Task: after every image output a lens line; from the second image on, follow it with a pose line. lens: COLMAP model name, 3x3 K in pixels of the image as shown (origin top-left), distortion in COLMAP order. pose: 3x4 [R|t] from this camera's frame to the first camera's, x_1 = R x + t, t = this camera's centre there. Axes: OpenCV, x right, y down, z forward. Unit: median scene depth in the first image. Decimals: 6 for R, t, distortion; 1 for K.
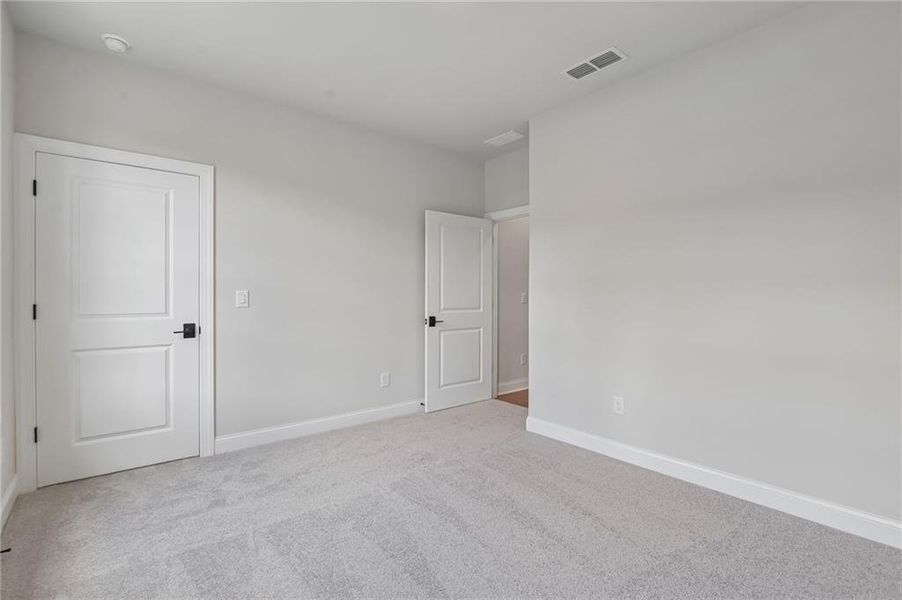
lens RADIAL K [[418.5, 0, 449.6], [0, 418.5, 297.7], [0, 0, 1]] dist [-0.002294, -0.000750]
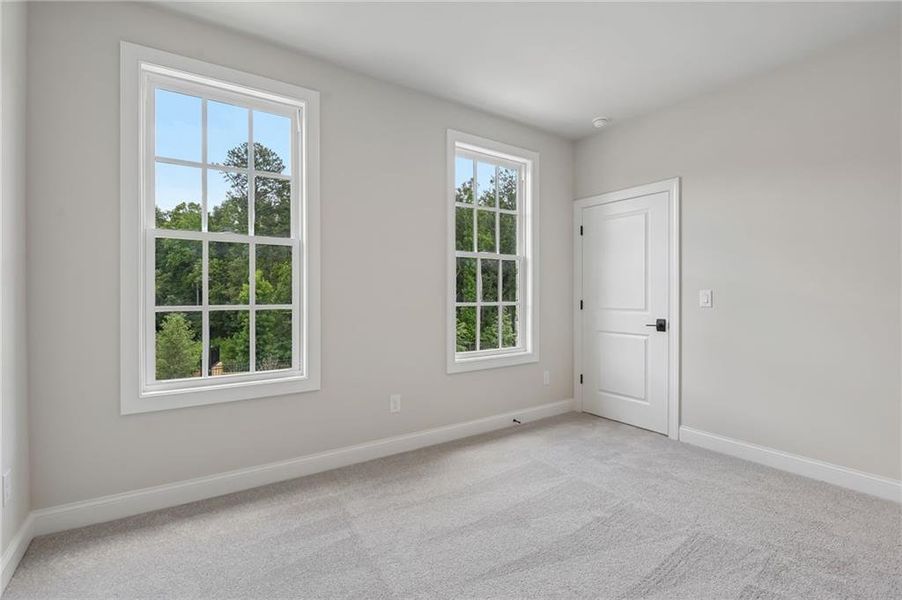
lens RADIAL K [[418.5, 0, 449.6], [0, 418.5, 297.7], [0, 0, 1]] dist [-0.002294, -0.000750]
pose [[-0.078989, 0.005015, -0.996863, 0.601437], [-0.005787, 0.999968, 0.005490, -0.001187], [0.996859, 0.006202, -0.078957, 0.510645]]
